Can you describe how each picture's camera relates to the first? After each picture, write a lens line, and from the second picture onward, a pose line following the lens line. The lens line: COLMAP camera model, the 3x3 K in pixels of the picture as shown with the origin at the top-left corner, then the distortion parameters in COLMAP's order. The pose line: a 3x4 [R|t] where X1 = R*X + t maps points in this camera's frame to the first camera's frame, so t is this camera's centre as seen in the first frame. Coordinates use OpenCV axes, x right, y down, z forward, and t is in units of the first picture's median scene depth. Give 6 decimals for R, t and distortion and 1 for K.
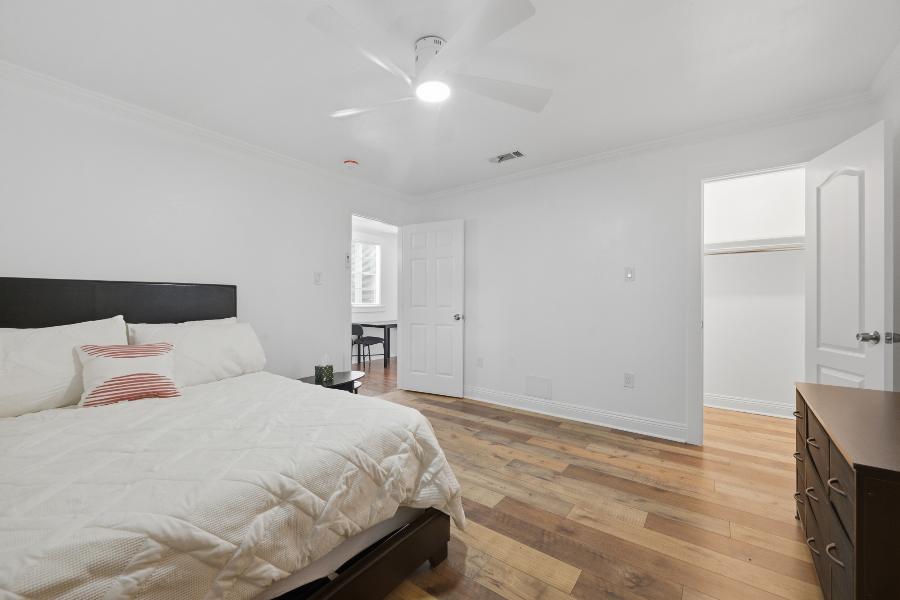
lens RADIAL K [[354.9, 0, 450.0], [0, 354.9, 300.0], [0, 0, 1]] dist [0.000625, 0.000058]
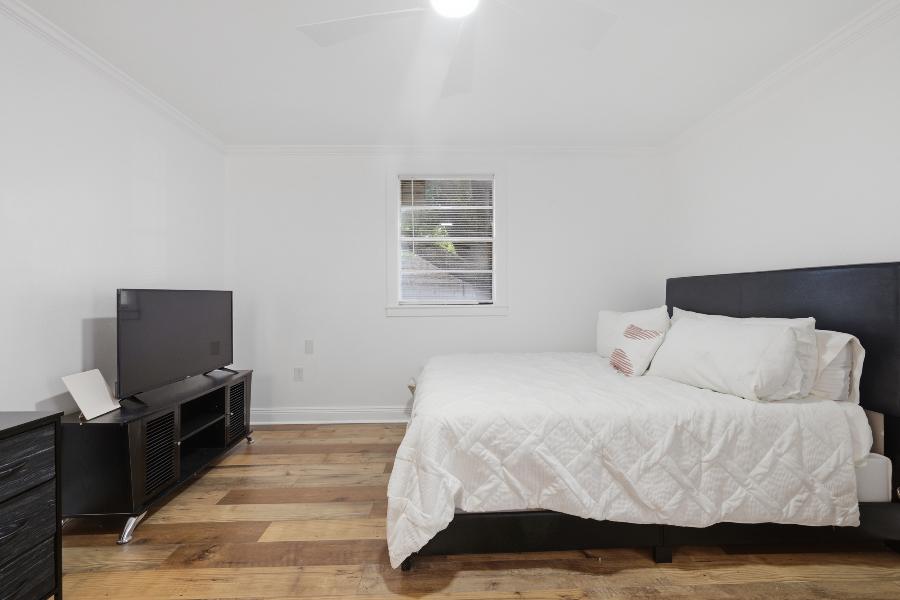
lens RADIAL K [[362.4, 0, 450.0], [0, 362.4, 300.0], [0, 0, 1]] dist [0.000024, -0.000125]
pose [[-0.782277, 0.013609, -0.622782, 0.377768], [0.011745, 0.999906, 0.007096, 0.008583], [0.622820, -0.001764, -0.782363, 1.450010]]
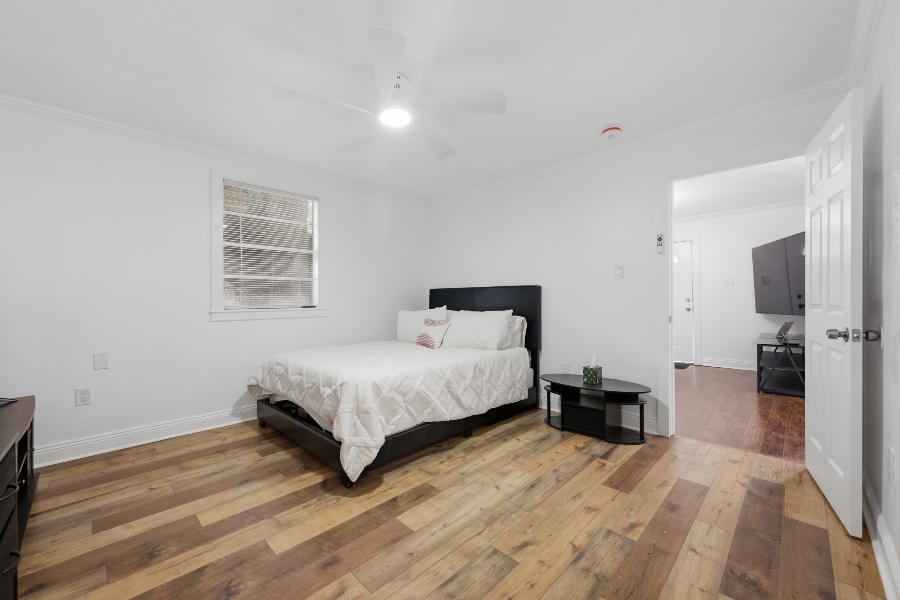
lens RADIAL K [[354.9, 0, 450.0], [0, 354.9, 300.0], [0, 0, 1]] dist [0.000625, 0.000058]
pose [[-0.135187, 0.004448, -0.990810, 1.012822], [0.010972, 0.999935, 0.002992, 0.005474], [0.990759, -0.010466, -0.135228, 1.253566]]
